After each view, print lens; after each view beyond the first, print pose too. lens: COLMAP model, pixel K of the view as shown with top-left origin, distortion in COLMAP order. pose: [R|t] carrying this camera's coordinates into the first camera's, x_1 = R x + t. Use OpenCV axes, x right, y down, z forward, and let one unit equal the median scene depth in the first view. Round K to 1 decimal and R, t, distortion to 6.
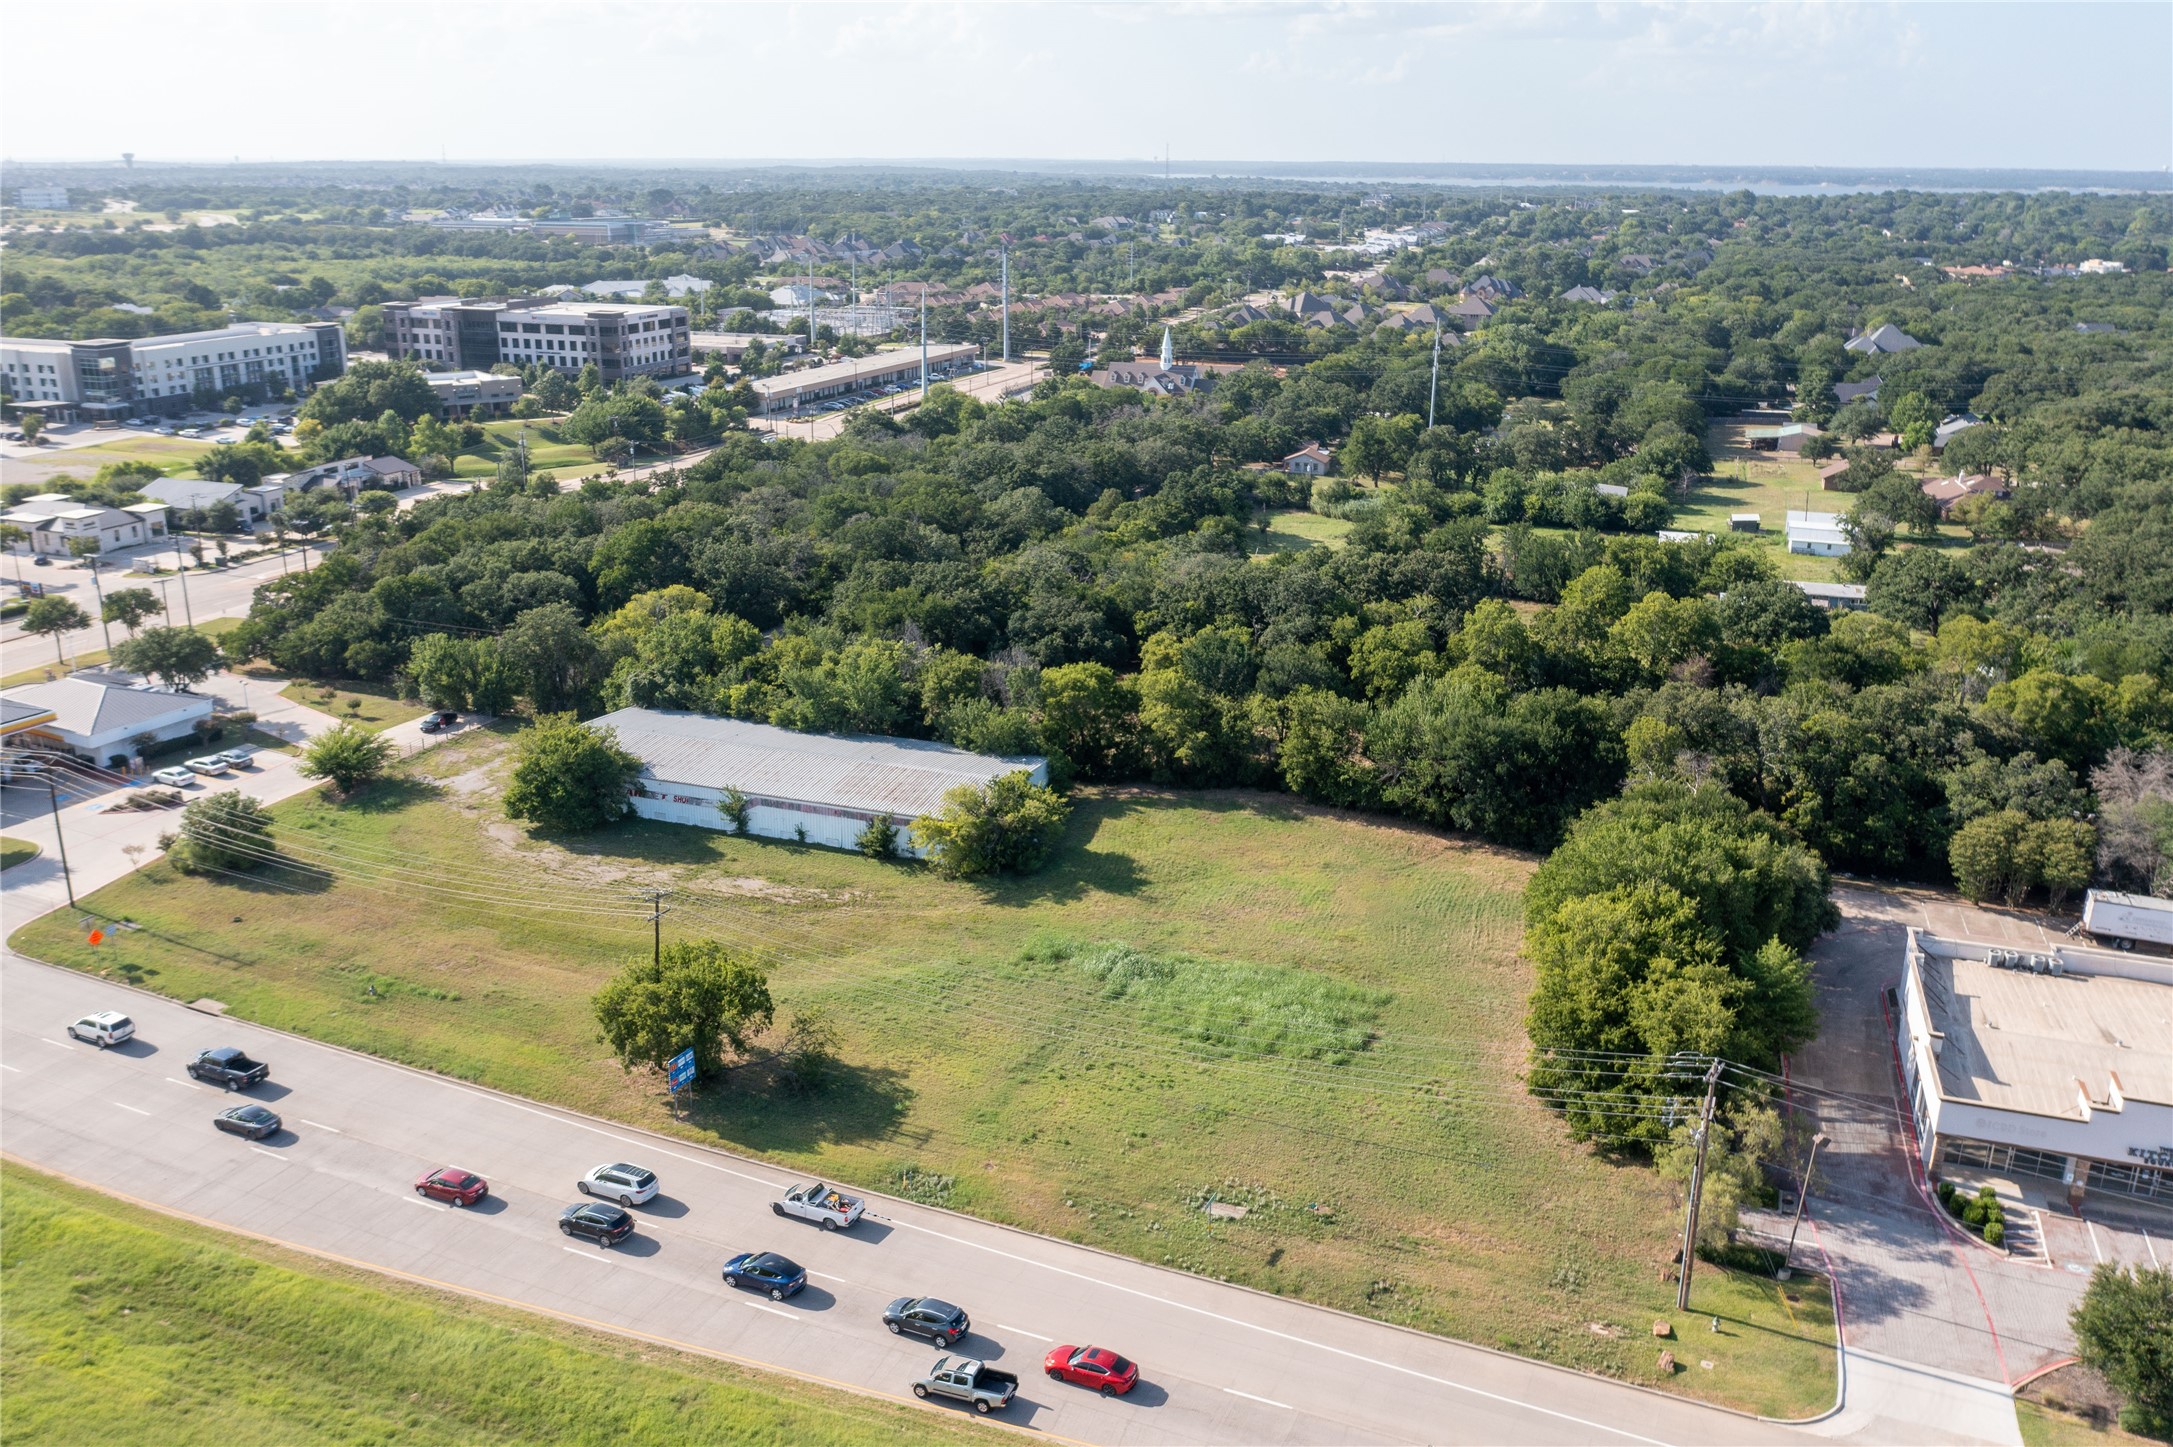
lens RADIAL K [[1699.8, 0, 1086.5], [0, 1699.8, 723.5], [0, 0, 1]] dist [-0.015601, 0.007891]
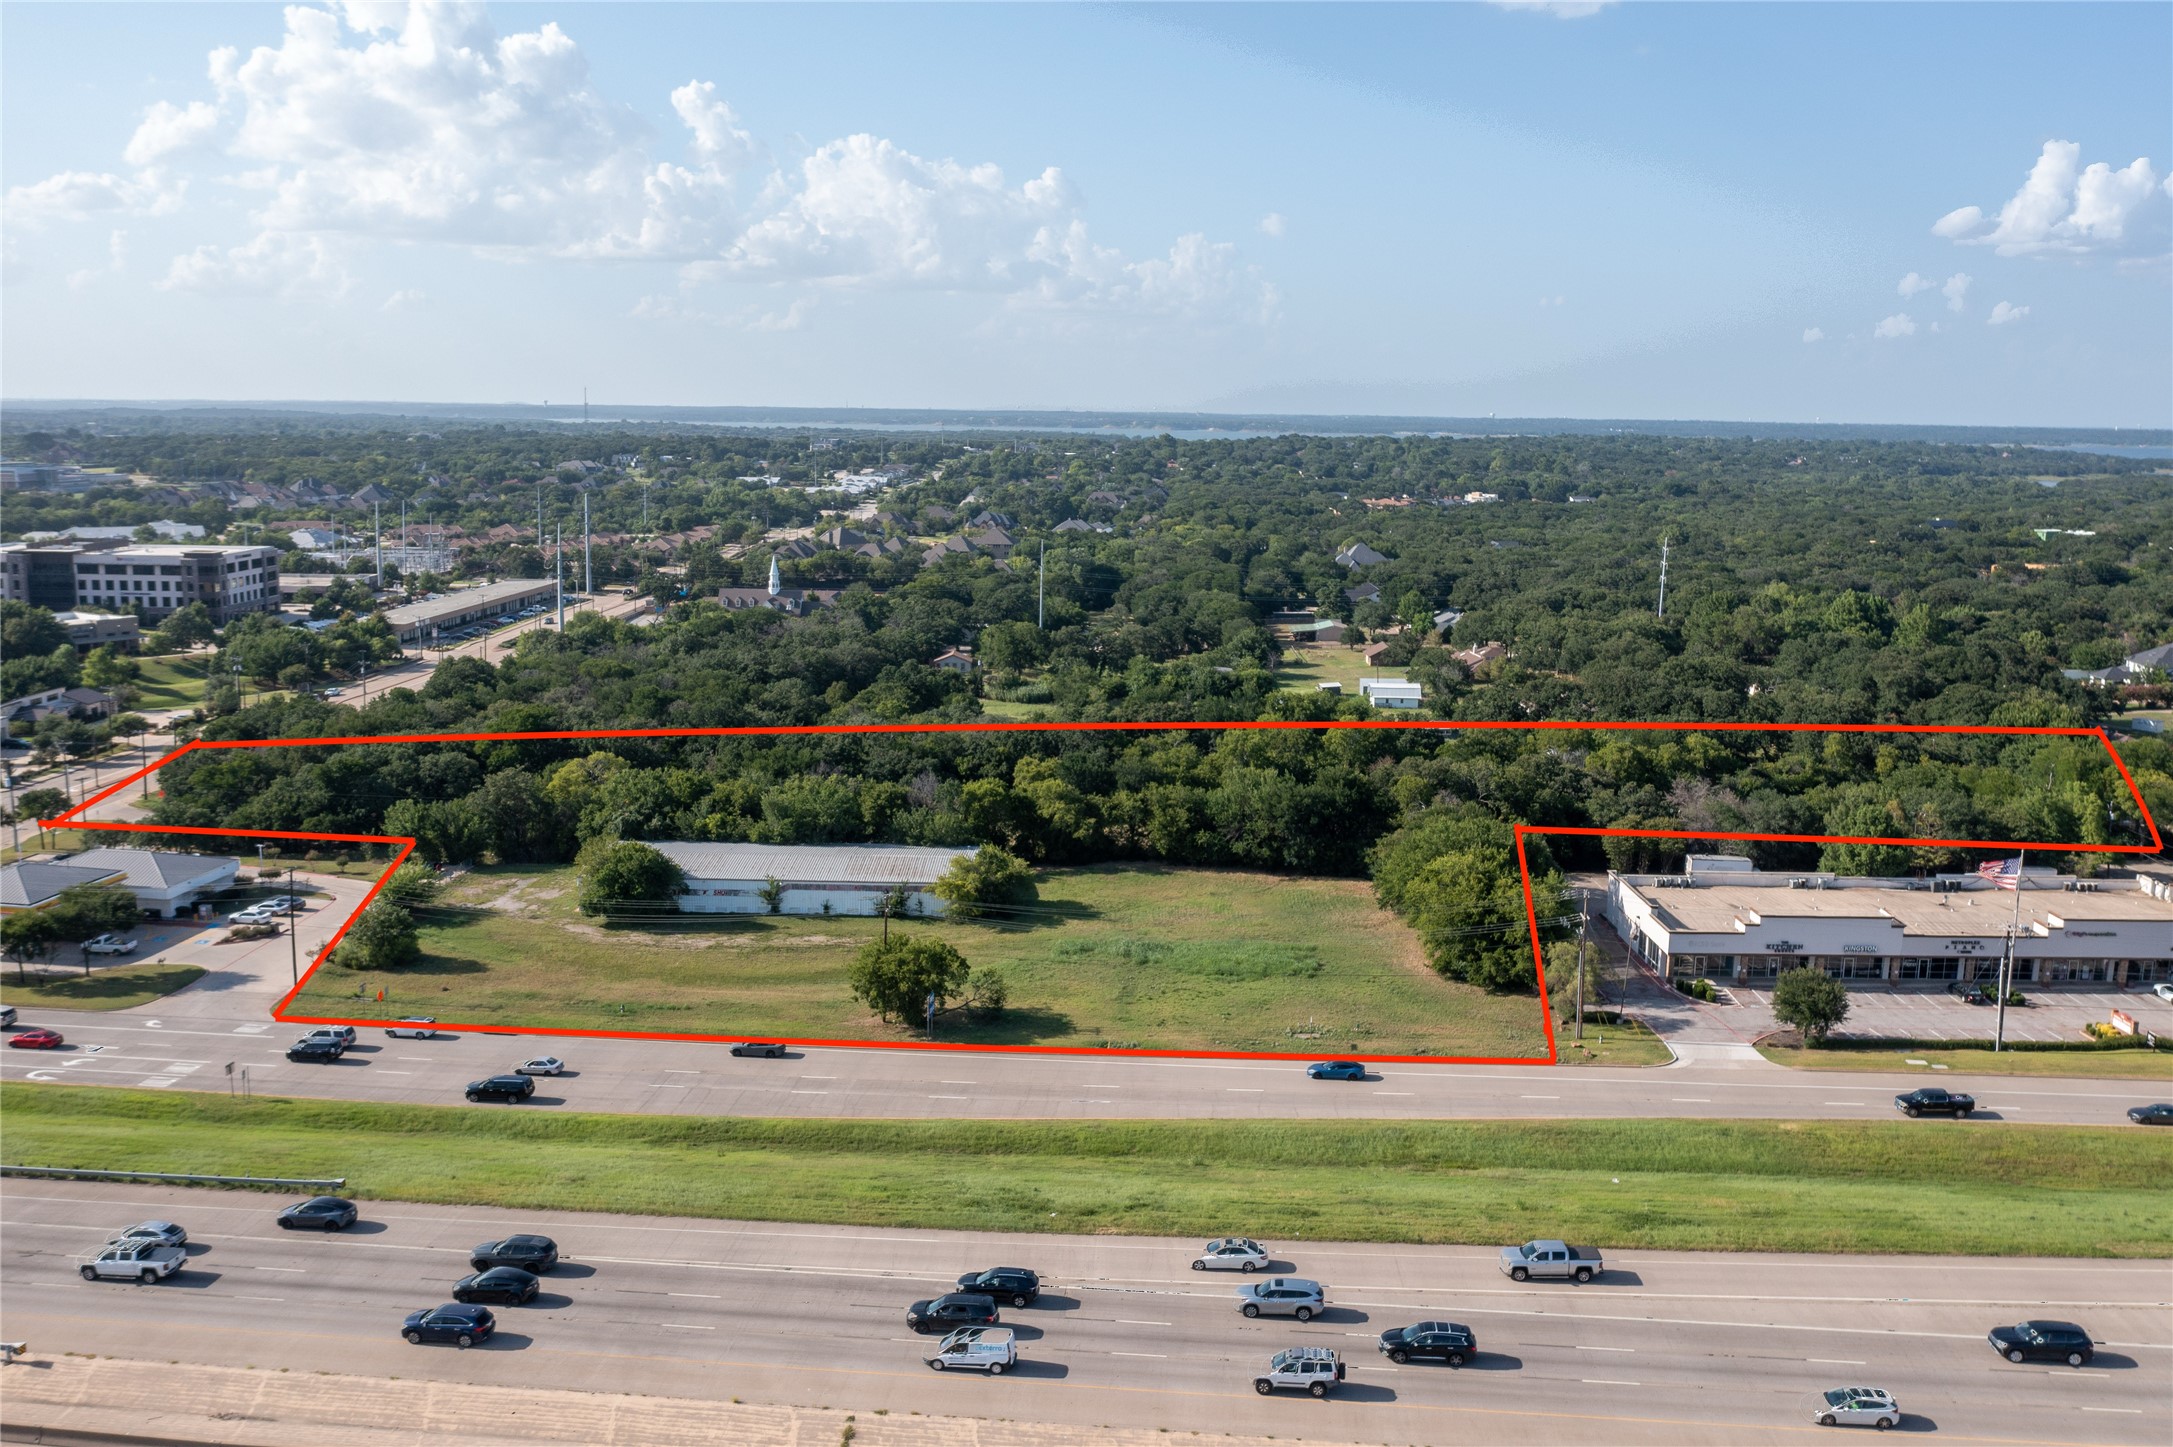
lens RADIAL K [[1785.6, 0, 1058.9], [0, 1785.6, 728.1], [0, 0, 1]] dist [-0.005617, 0.006247]
pose [[0.951612, -0.048121, 0.303511, -0.147266], [0.090510, 0.987742, -0.127174, 0.042943], [-0.293671, 0.148491, 0.944303, -0.134904]]
